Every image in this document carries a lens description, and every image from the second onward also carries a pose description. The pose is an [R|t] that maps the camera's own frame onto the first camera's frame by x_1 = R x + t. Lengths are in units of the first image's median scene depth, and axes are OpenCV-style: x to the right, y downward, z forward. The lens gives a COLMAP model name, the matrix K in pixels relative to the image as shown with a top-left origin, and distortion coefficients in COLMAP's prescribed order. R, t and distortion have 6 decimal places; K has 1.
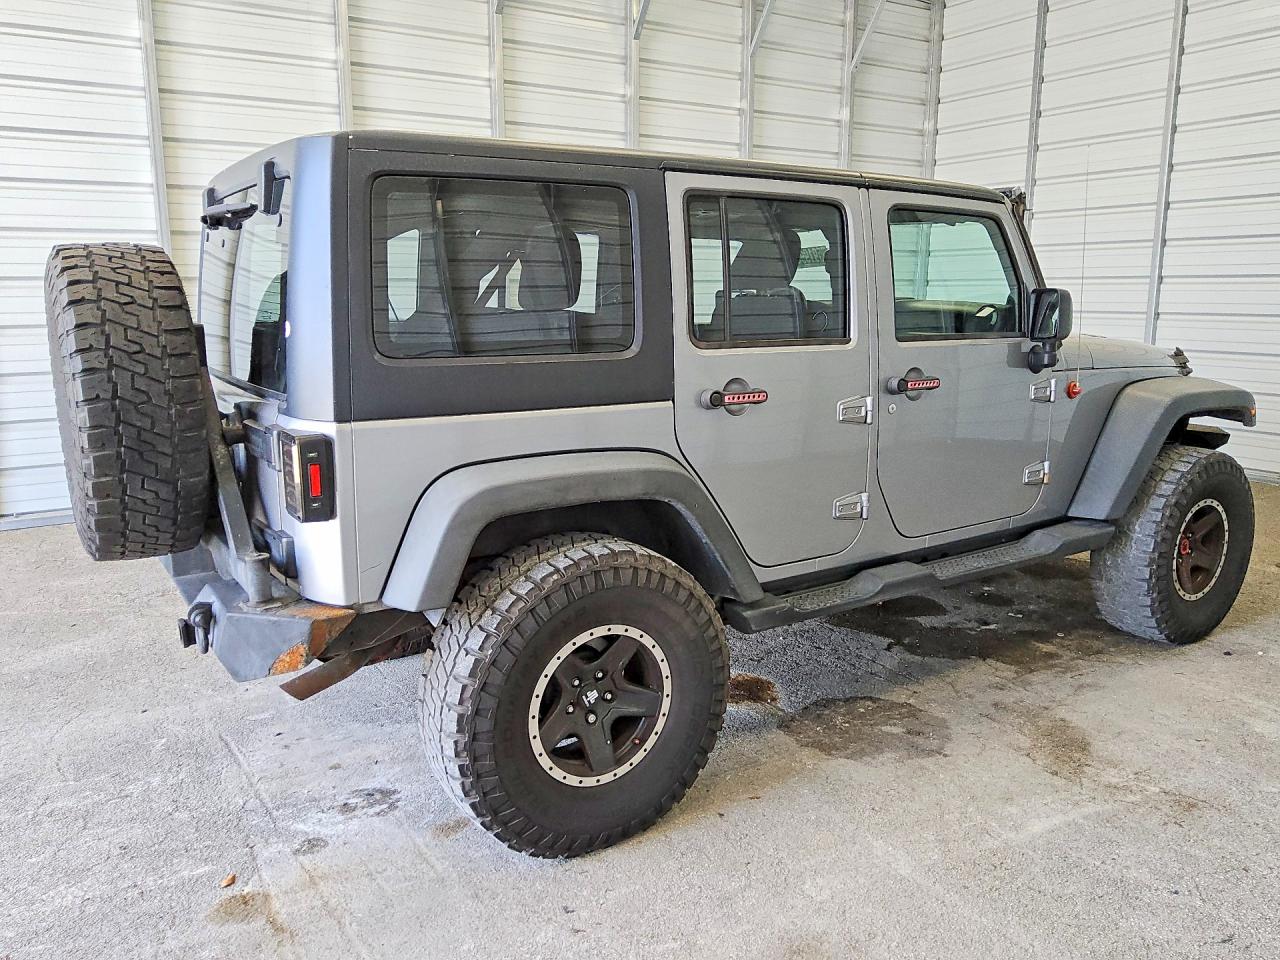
lens RADIAL K [[975.5, 0, 641.8], [0, 975.5, 487.0], [0, 0, 1]] dist [0.020415, -0.057500]
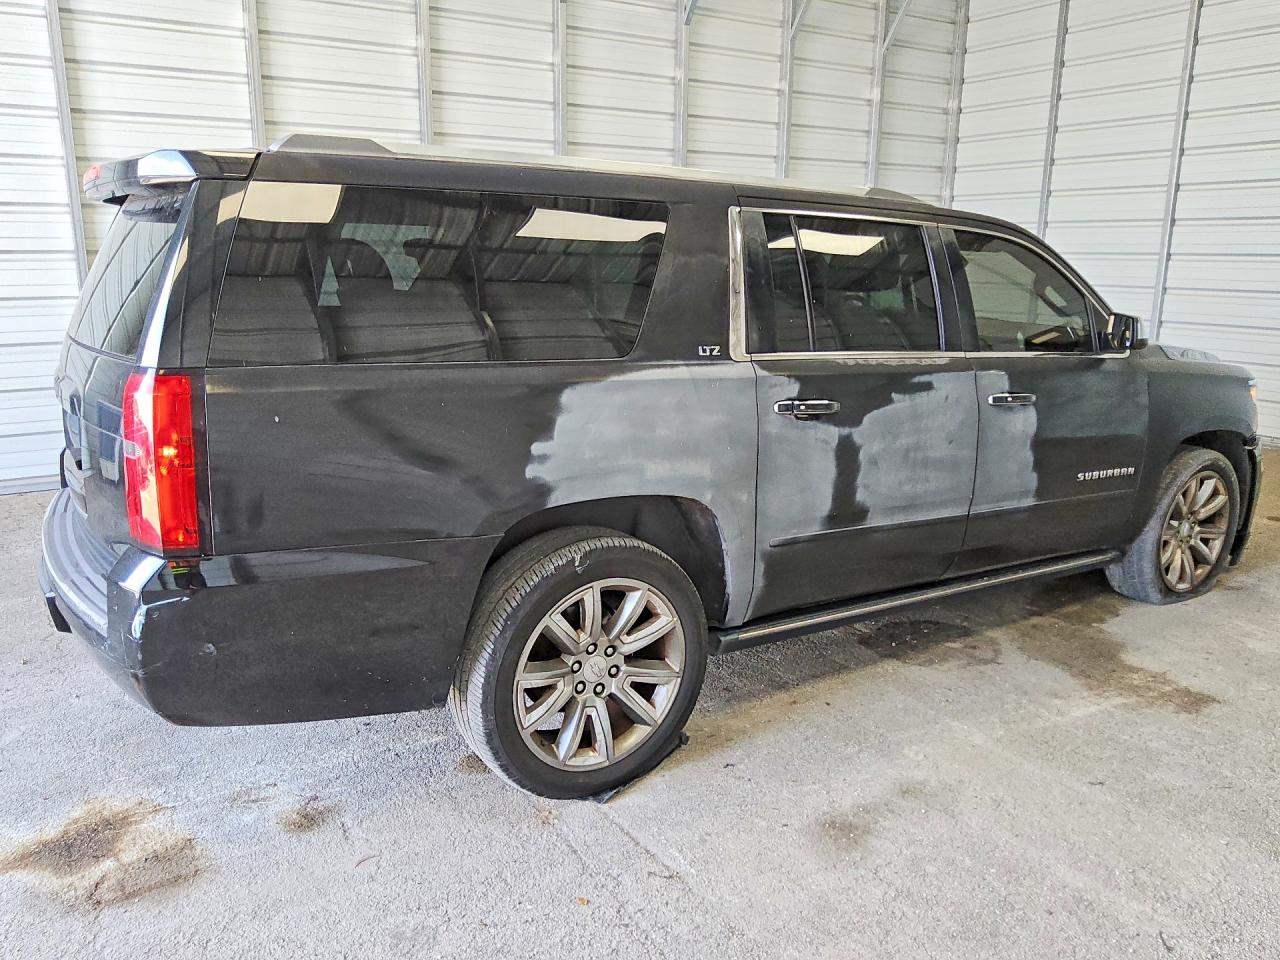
lens RADIAL K [[984.3, 0, 636.4], [0, 984.3, 499.6], [0, 0, 1]] dist [0.006792, -0.039281]
pose [[0.999949, 0.005727, 0.008369, -0.077878], [-0.006155, 0.998625, 0.052061, 0.002732], [-0.008059, -0.052110, 0.998609, -0.111570]]
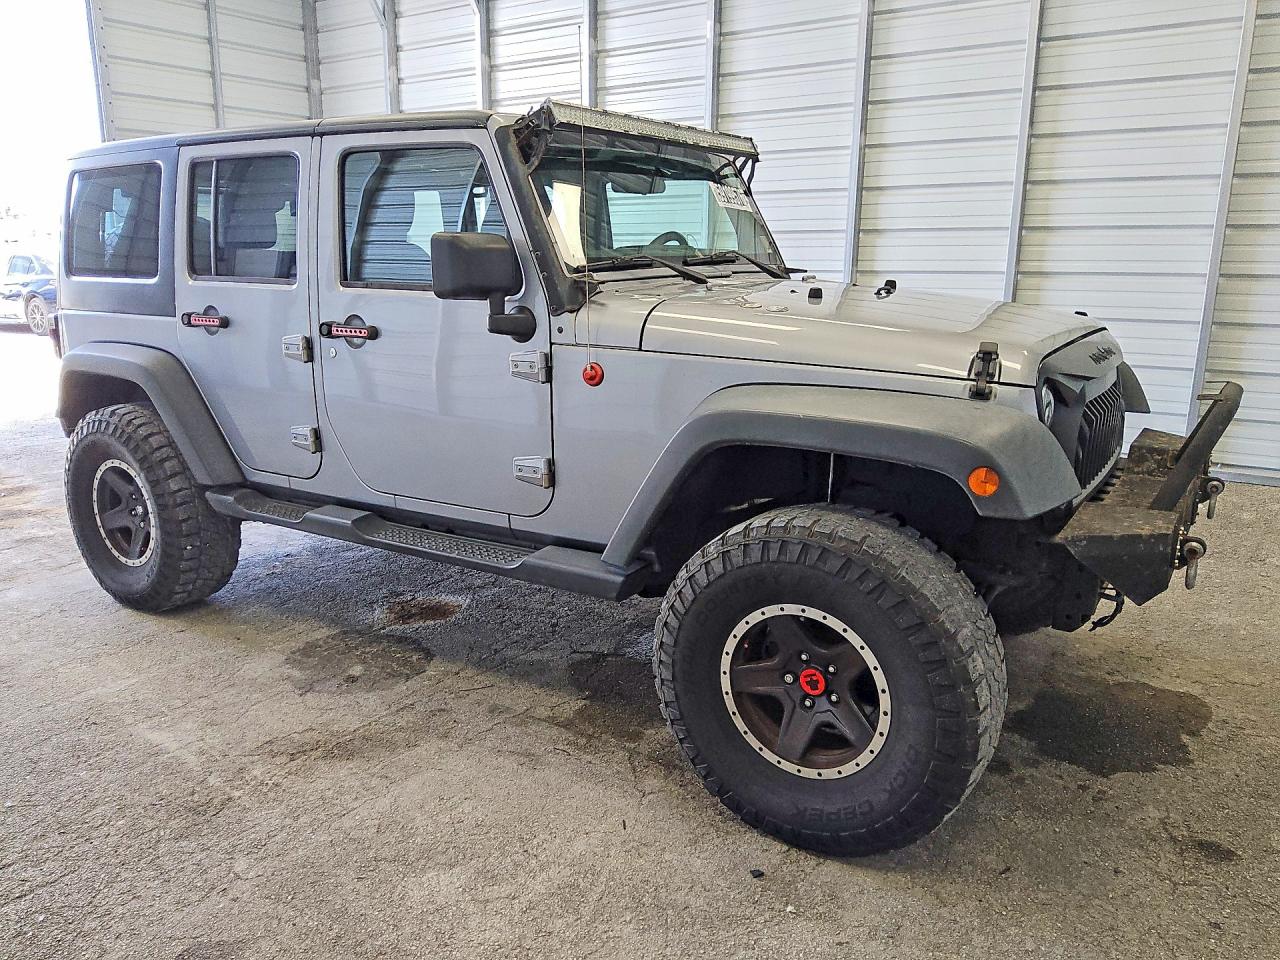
lens RADIAL K [[975.5, 0, 641.8], [0, 975.5, 487.0], [0, 0, 1]] dist [0.020415, -0.057500]
pose [[0.414073, 0.222258, -0.882692, 0.643345], [-0.183589, 0.970195, 0.158169, -0.080097], [0.891537, 0.096558, 0.442536, 0.412794]]
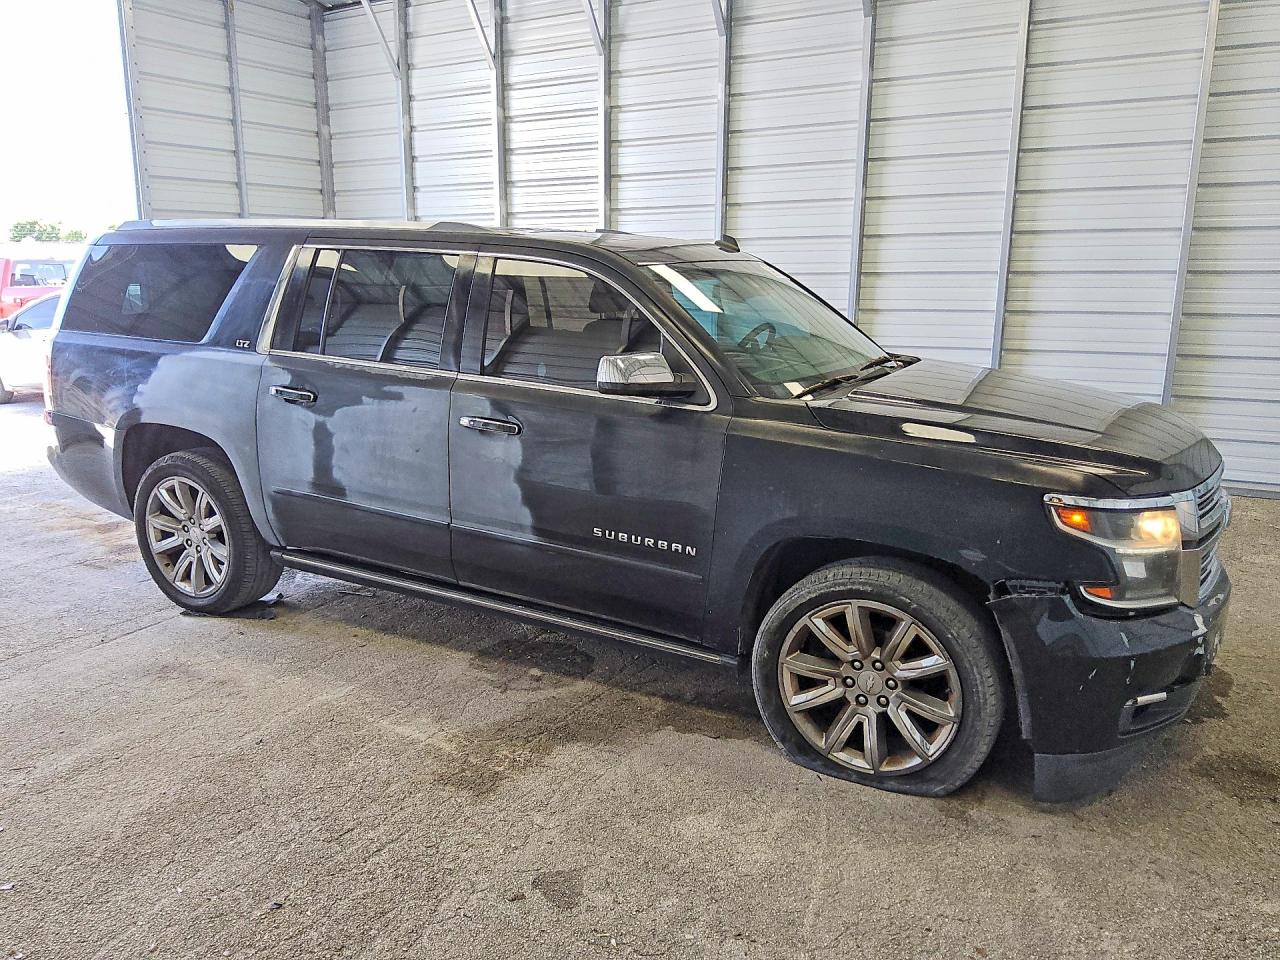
lens RADIAL K [[980.4, 0, 635.3], [0, 980.4, 494.3], [0, 0, 1]] dist [0.036247, -0.080997]
pose [[0.483278, 0.203487, -0.851490, 0.679181], [-0.171607, 0.975763, 0.135786, -0.079737], [0.858483, 0.080499, 0.506484, 0.245084]]
